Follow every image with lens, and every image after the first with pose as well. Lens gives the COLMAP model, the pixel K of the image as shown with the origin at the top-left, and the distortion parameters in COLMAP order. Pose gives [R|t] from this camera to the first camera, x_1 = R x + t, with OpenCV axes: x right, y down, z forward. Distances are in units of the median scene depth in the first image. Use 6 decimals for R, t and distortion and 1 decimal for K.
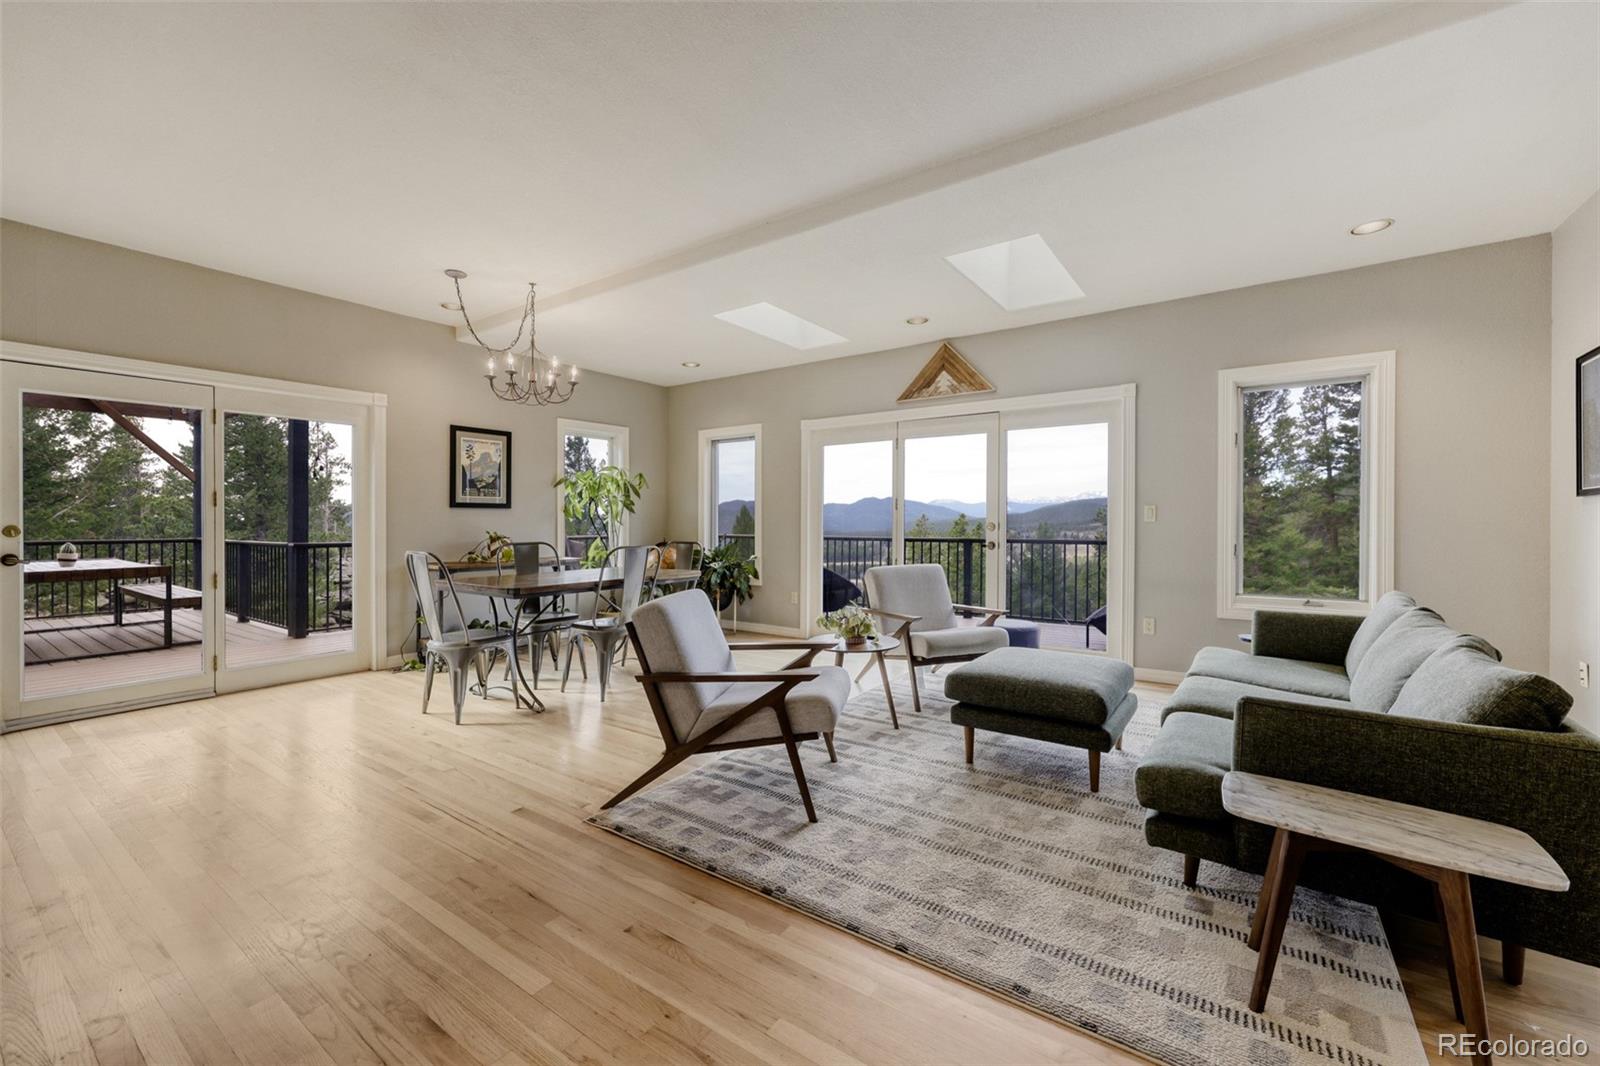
lens RADIAL K [[641.2, 0, 806.1], [0, 641.2, 520.5], [0, 0, 1]] dist [-0.002960, -0.000731]
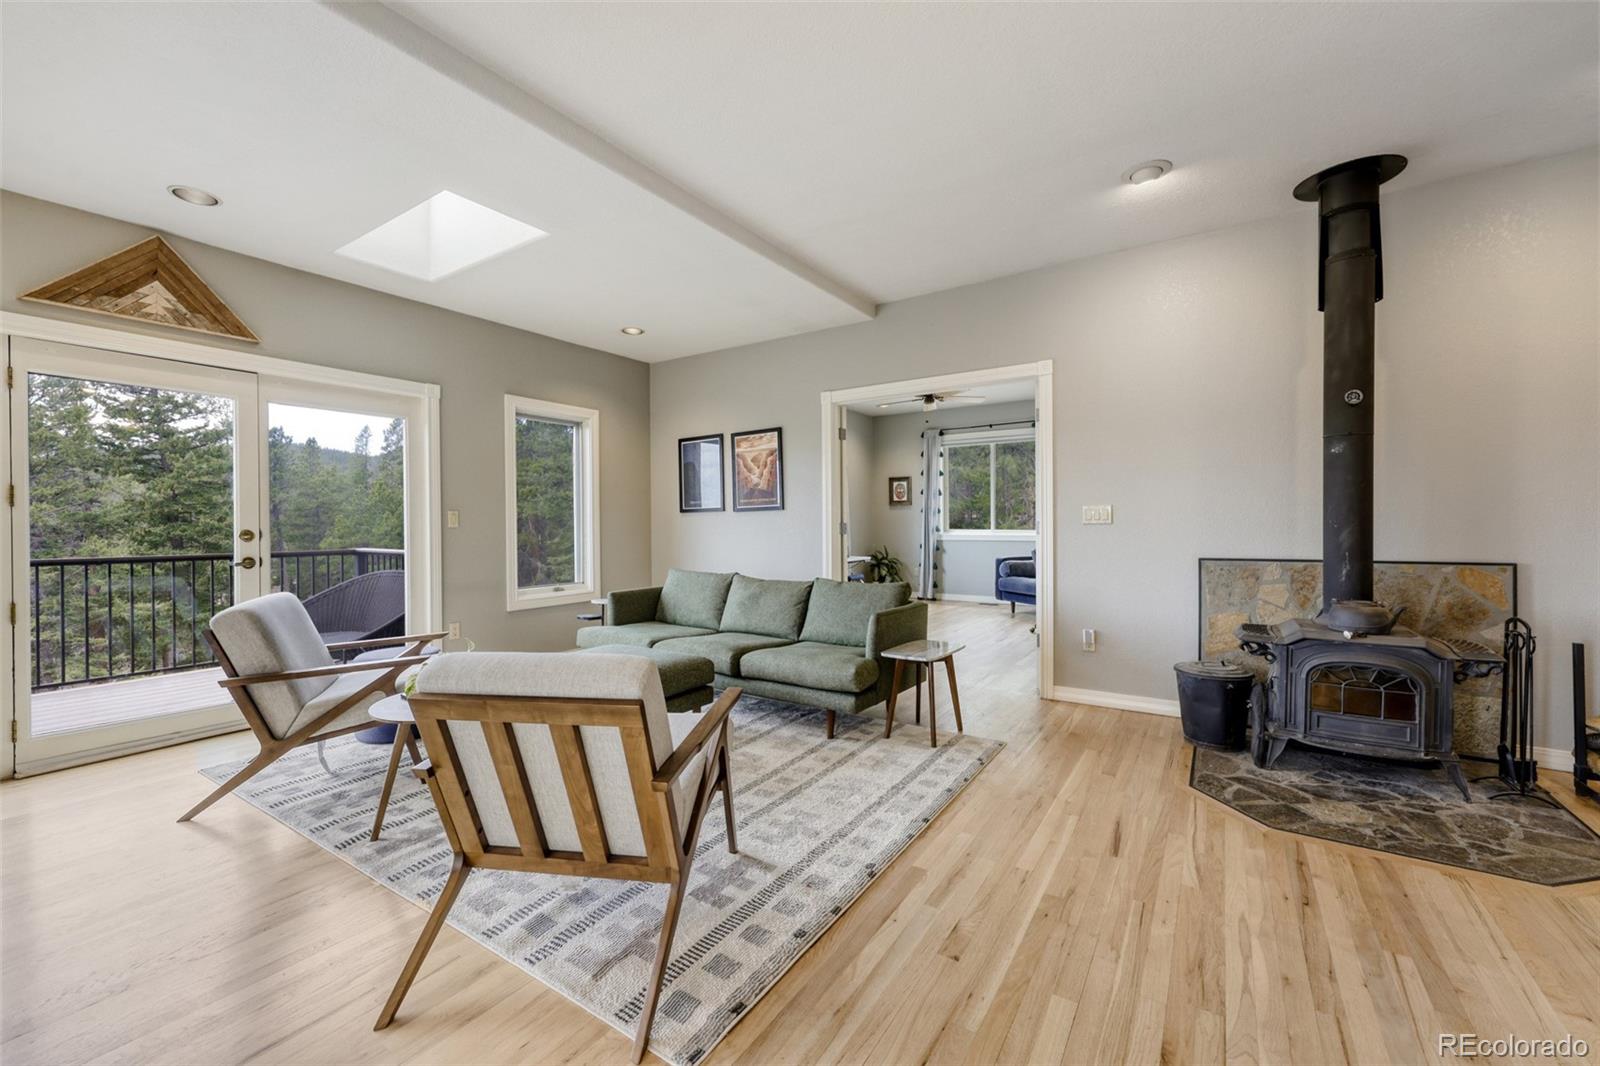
lens RADIAL K [[641.2, 0, 781.5], [0, 641.2, 535.0], [0, 0, 1]] dist [-0.002960, -0.000731]
pose [[-0.008183, -0.013990, 0.999869, -0.705354], [0.006238, 0.999882, 0.014041, 0.003487], [-0.999947, 0.006352, -0.008095, 0.736731]]
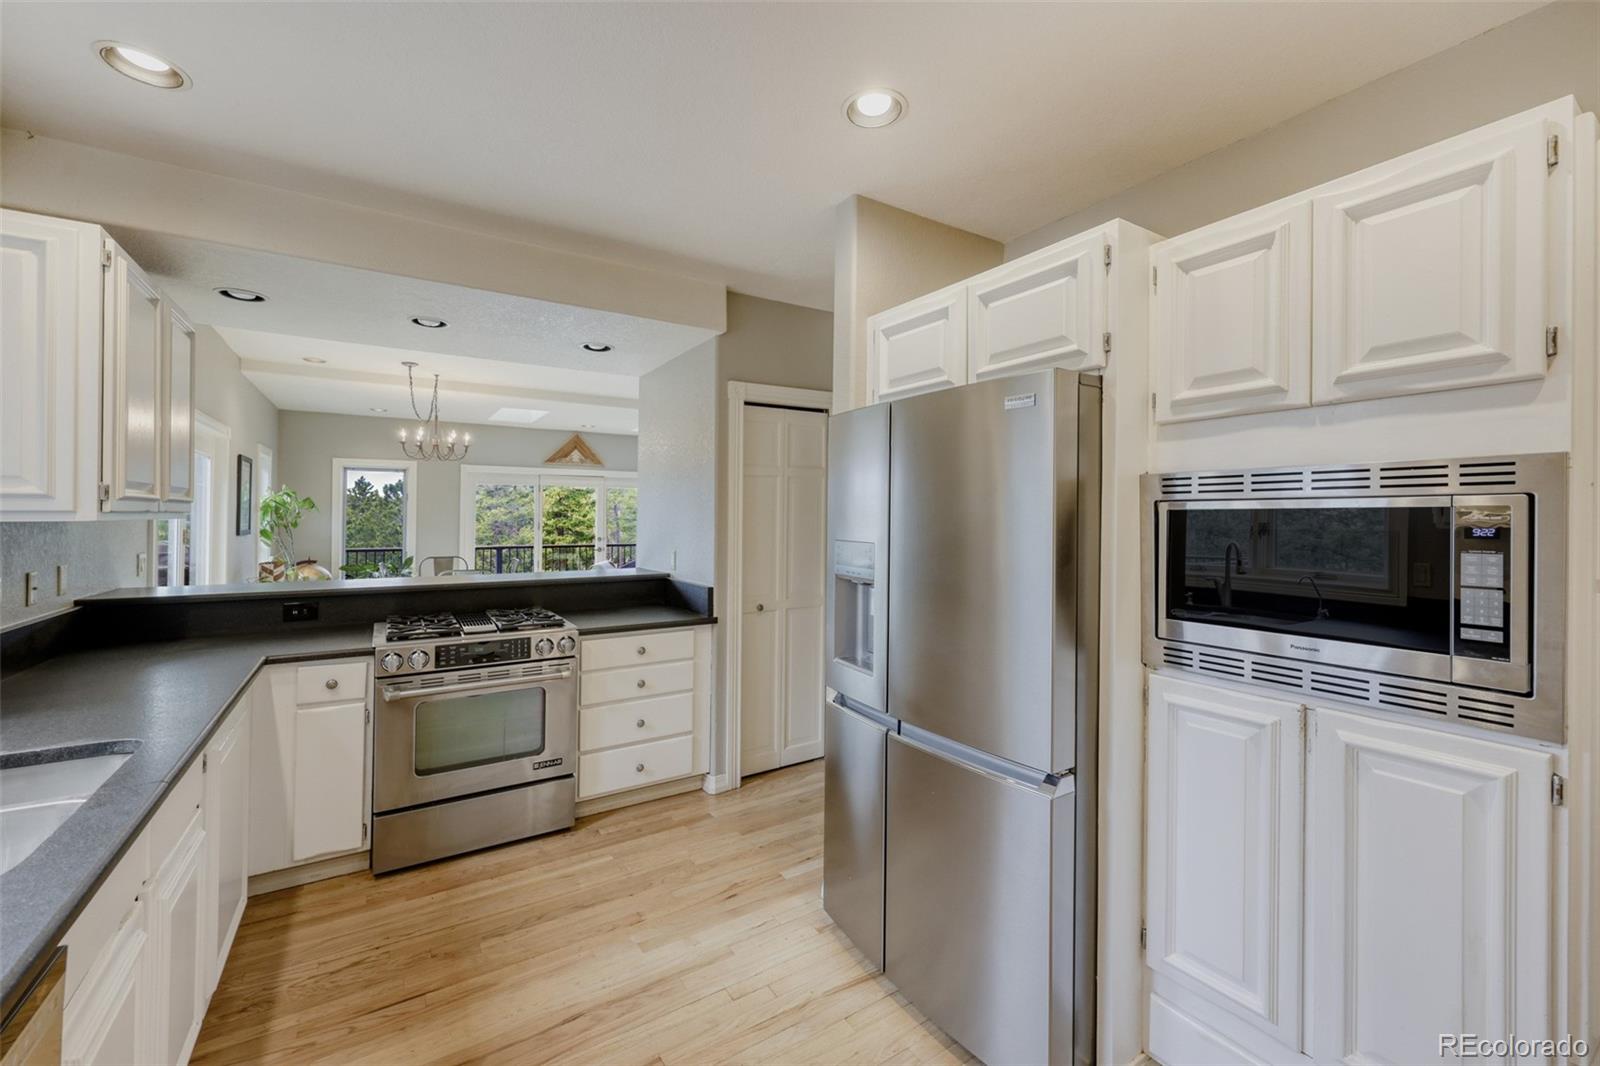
lens RADIAL K [[641.2, 0, 785.5], [0, 641.2, 514.8], [0, 0, 1]] dist [-0.002960, -0.000731]
pose [[0.393763, 0.007518, 0.919181, -2.028516], [-0.003478, 0.999972, -0.006689, -0.087645], [-0.919205, -0.000562, 0.393778, -0.345039]]
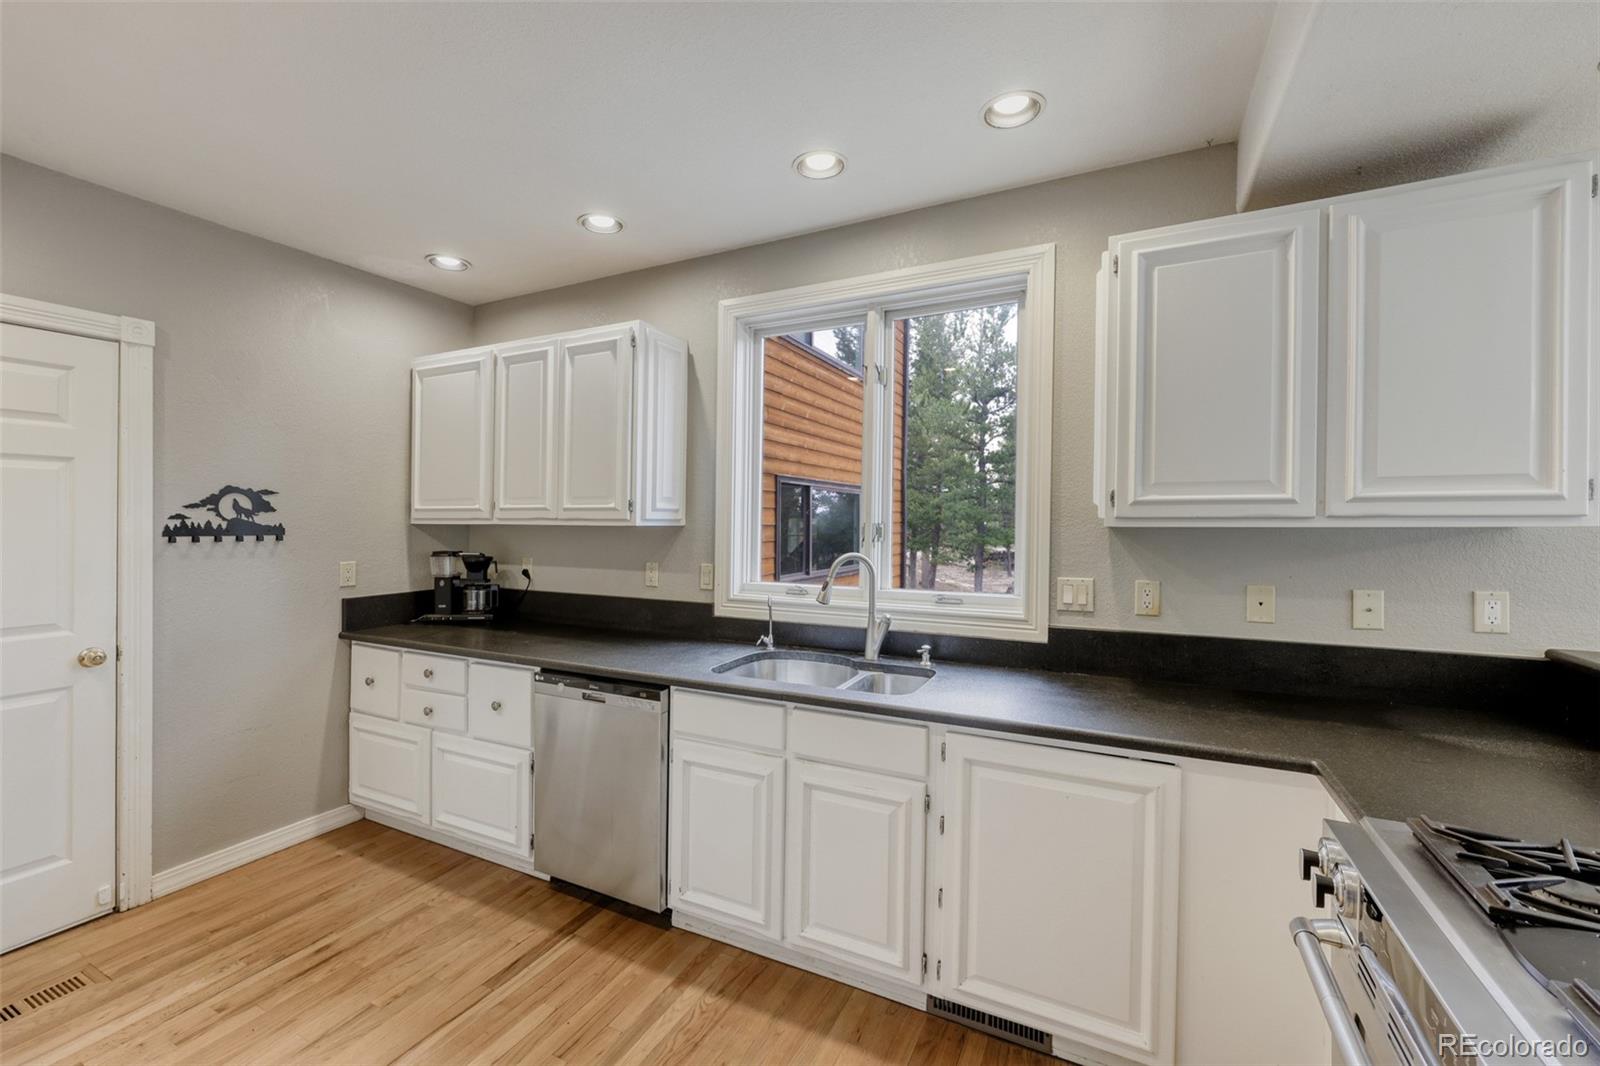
lens RADIAL K [[641.2, 0, 799.6], [0, 641.2, 518.6], [0, 0, 1]] dist [-0.002960, -0.000731]
pose [[0.142528, -0.002959, -0.989786, -1.148962], [-0.003926, 0.999986, -0.003555, -0.088075], [0.989783, 0.004393, 0.142515, 0.117158]]
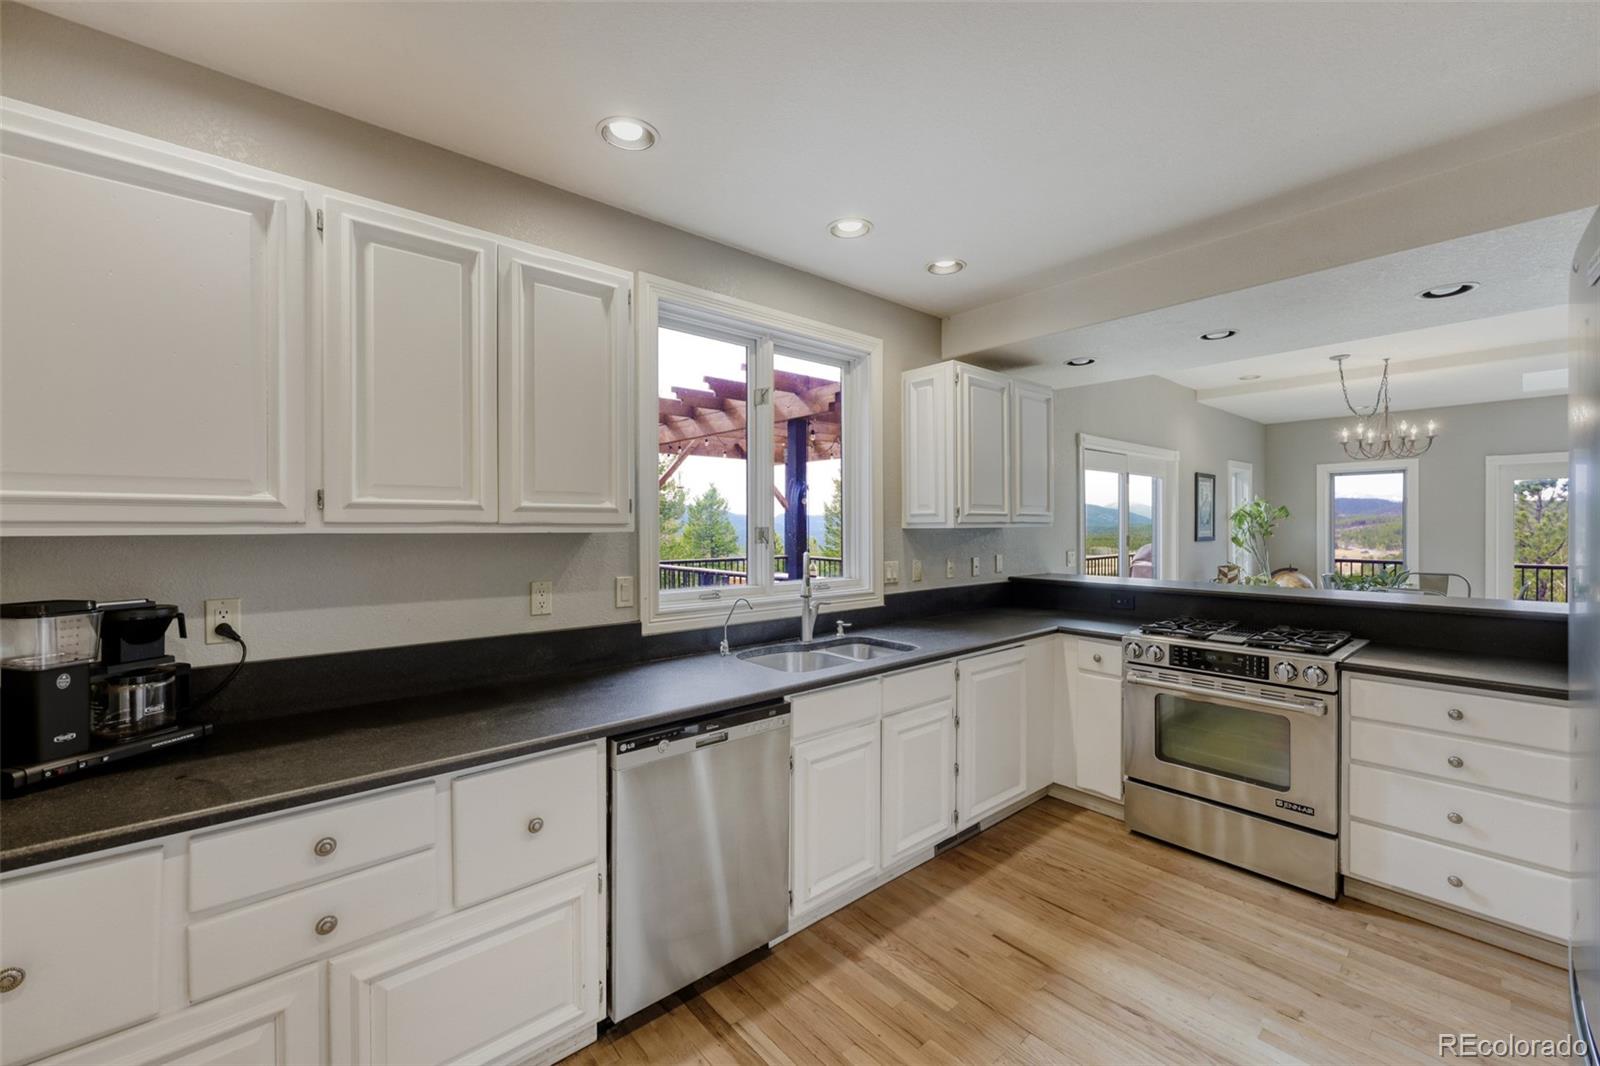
lens RADIAL K [[641.2, 0, 800.1], [0, 641.2, 521.8], [0, 0, 1]] dist [-0.002960, -0.000731]
pose [[0.966283, -0.001193, -0.257480, -1.697964], [-0.000300, 0.999983, -0.005760, -0.087839], [0.257483, 0.005642, 0.966266, -0.611589]]
